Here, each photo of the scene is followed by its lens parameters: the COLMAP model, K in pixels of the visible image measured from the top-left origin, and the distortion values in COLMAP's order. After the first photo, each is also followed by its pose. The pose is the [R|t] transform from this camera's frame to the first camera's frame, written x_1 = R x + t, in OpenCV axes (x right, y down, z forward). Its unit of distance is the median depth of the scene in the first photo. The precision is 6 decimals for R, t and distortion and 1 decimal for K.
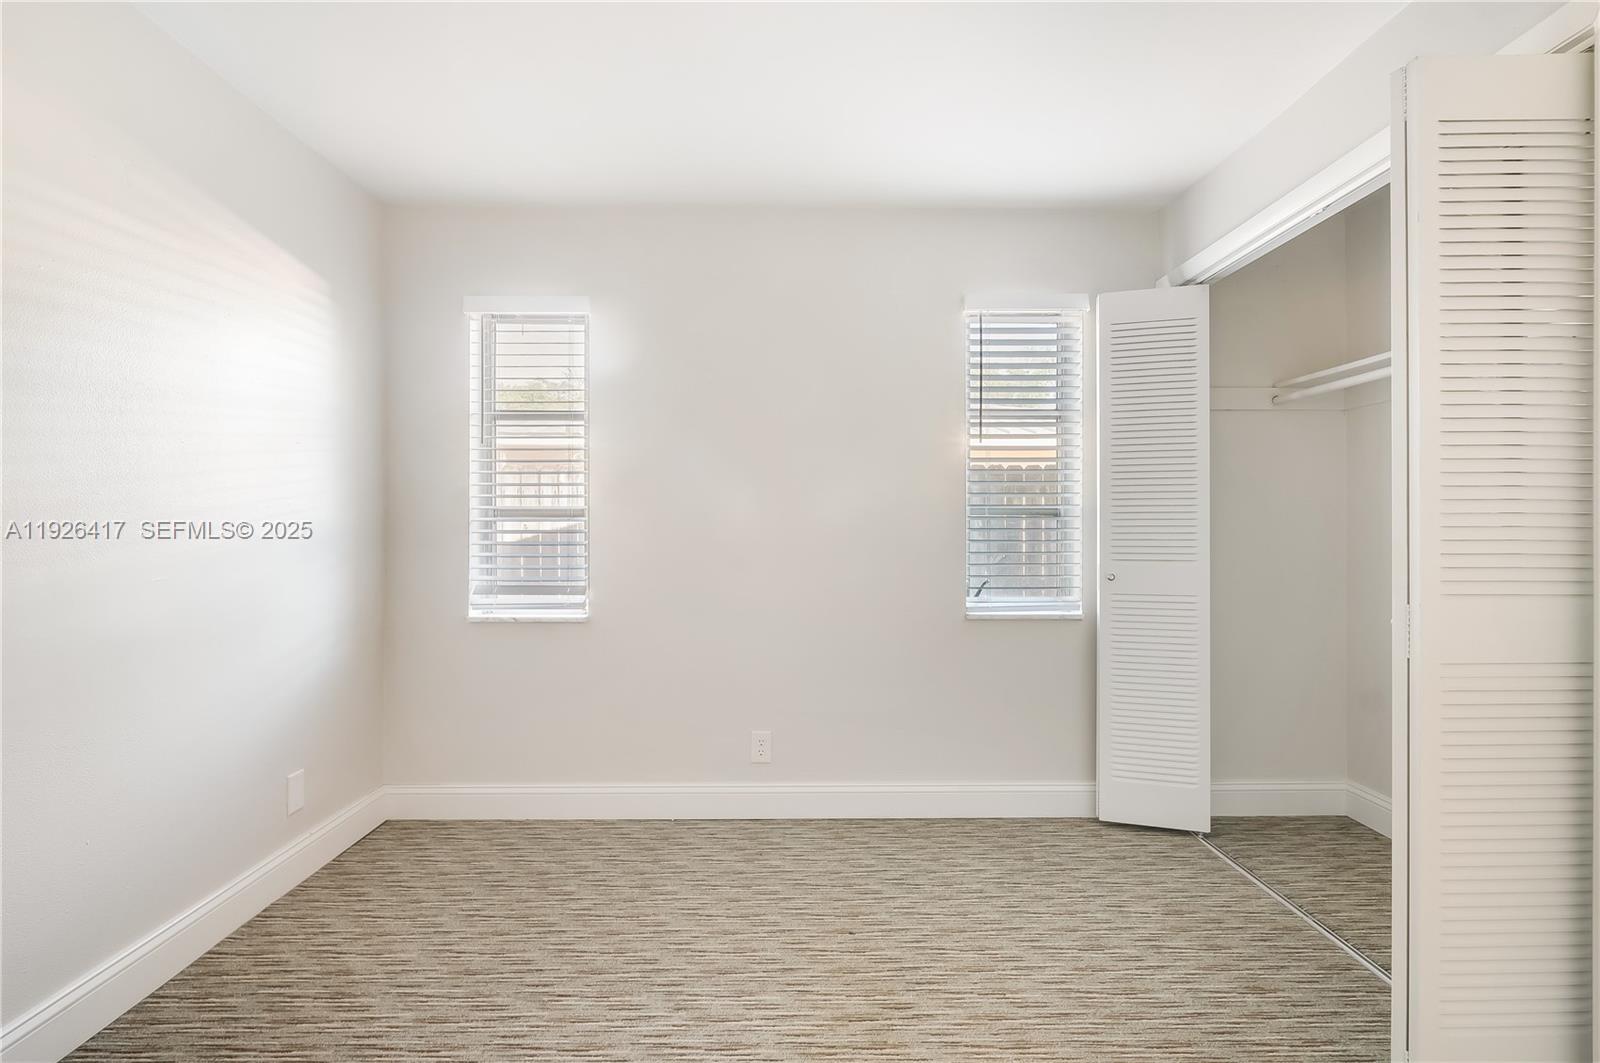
lens RADIAL K [[753.5, 0, 790.3], [0, 753.5, 524.3], [0, 0, 1]] dist [-0.001519, 0.000344]
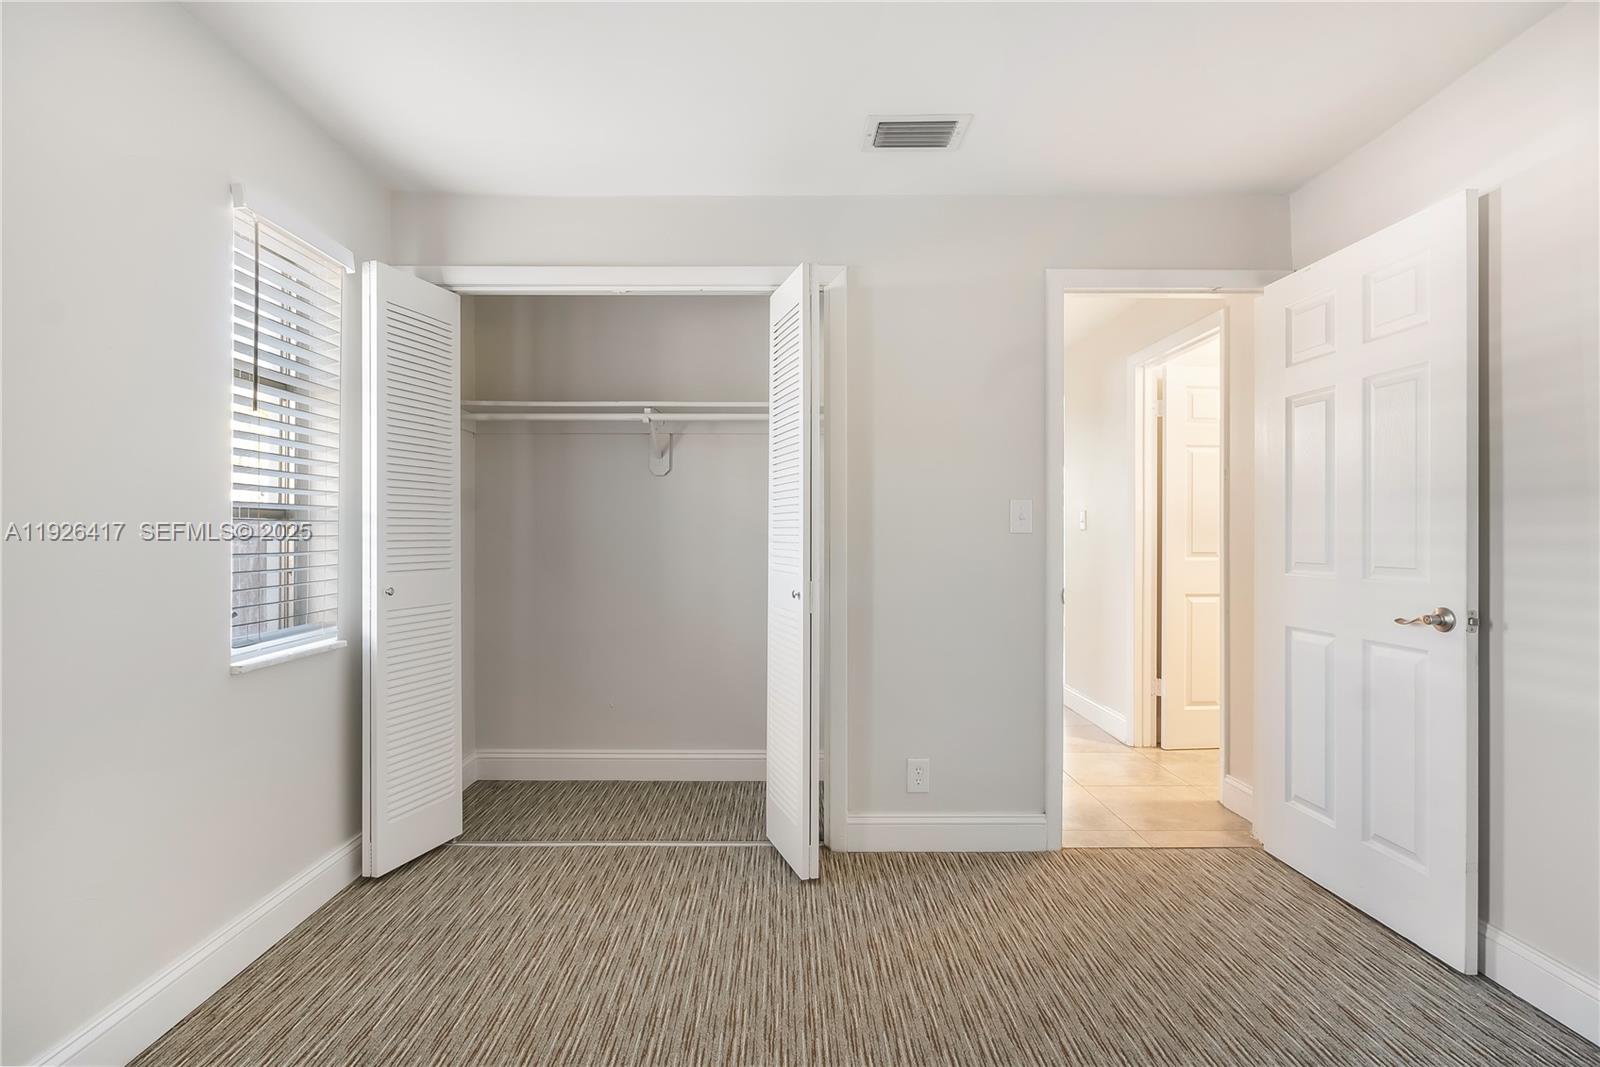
lens RADIAL K [[753.5, 0, 790.3], [0, 753.5, 526.3], [0, 0, 1]] dist [-0.001519, 0.000344]
pose [[0.002843, 0.003001, 0.999991, -0.462819], [-0.005322, 0.999981, -0.002986, -0.006203], [-0.999982, -0.005314, 0.002859, 0.553723]]
